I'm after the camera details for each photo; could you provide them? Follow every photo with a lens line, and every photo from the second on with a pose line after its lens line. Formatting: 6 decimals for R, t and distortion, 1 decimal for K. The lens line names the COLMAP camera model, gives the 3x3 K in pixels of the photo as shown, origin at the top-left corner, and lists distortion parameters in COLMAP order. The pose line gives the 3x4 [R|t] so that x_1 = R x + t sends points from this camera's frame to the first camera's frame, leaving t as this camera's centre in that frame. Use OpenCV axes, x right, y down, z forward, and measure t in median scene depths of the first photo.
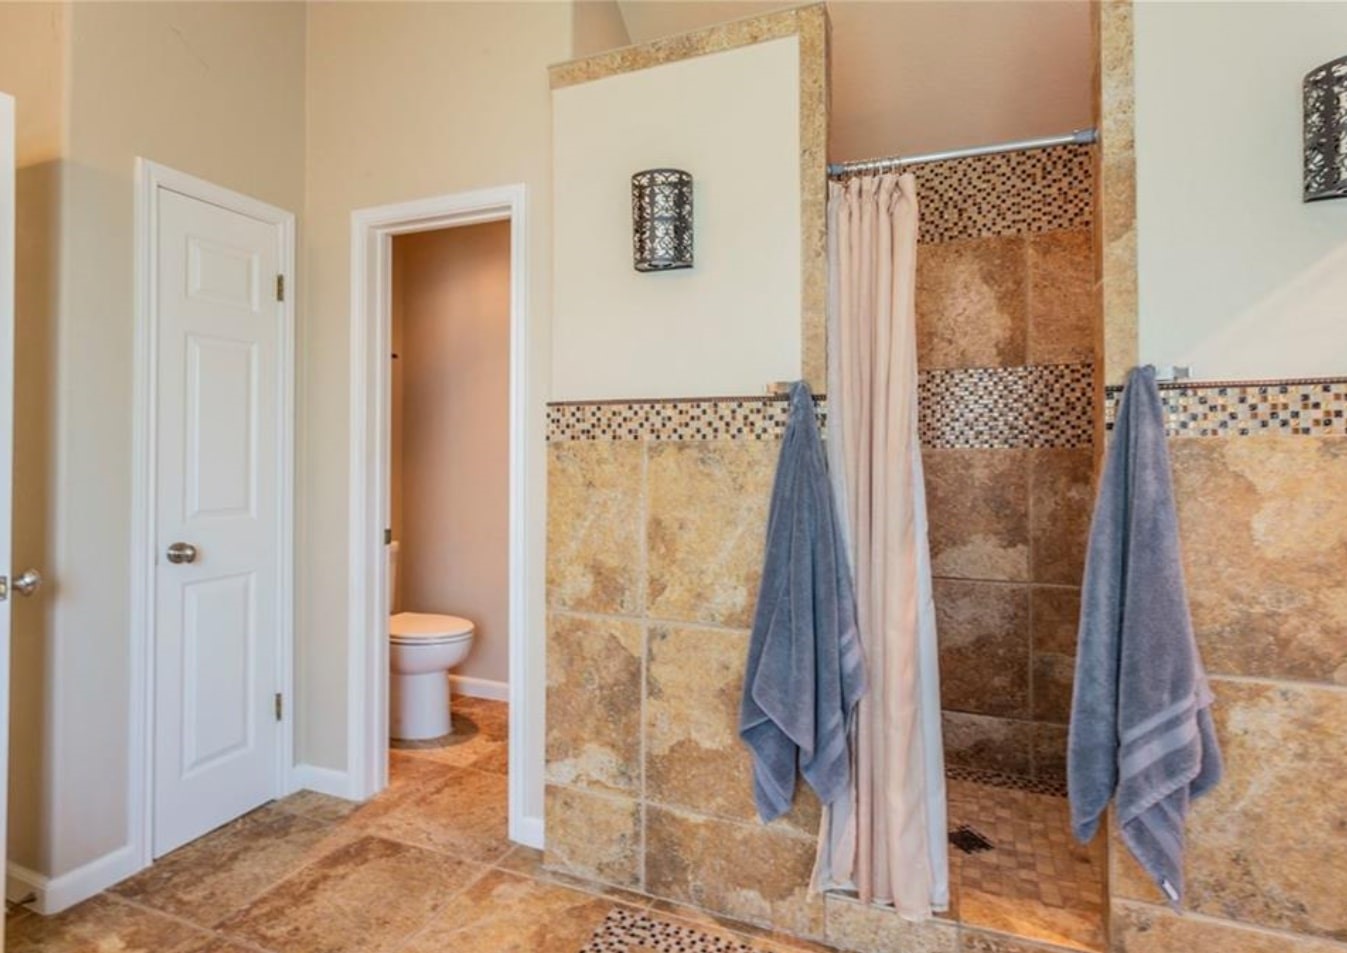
lens RADIAL K [[679.4, 0, 688.8], [0, 679.4, 440.6], [0, 0, 1]] dist [0.000958, 0.001232]
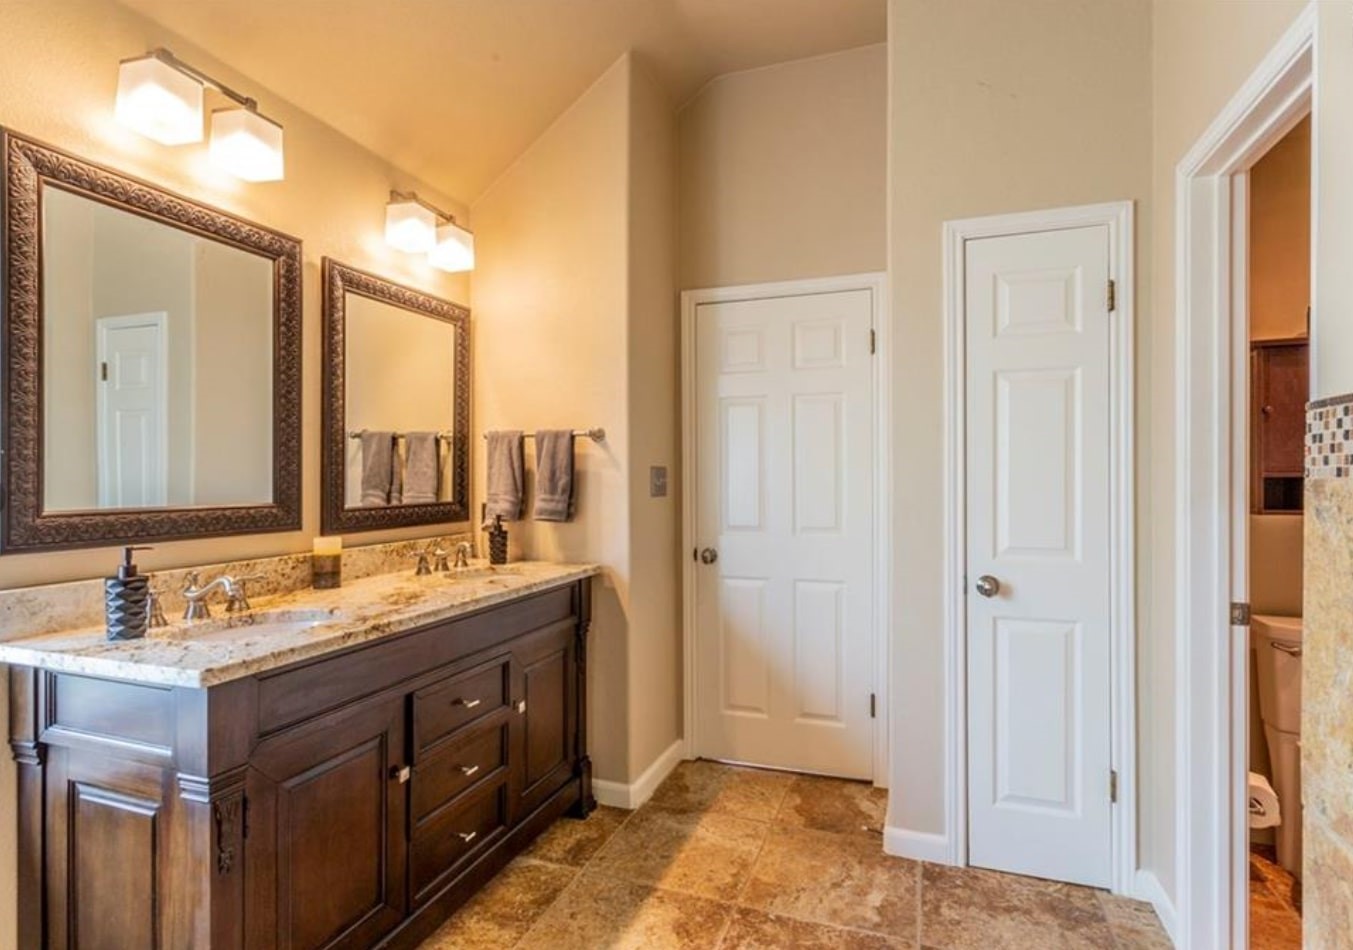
lens RADIAL K [[682.5, 0, 677.6], [0, 682.5, 481.7], [0, 0, 1]] dist [0.000958, 0.001232]
pose [[0.039131, 0.005336, -0.999220, 0.264025], [0.018412, 0.999812, 0.006060, -0.008287], [0.999064, -0.018635, 0.039025, 0.478739]]
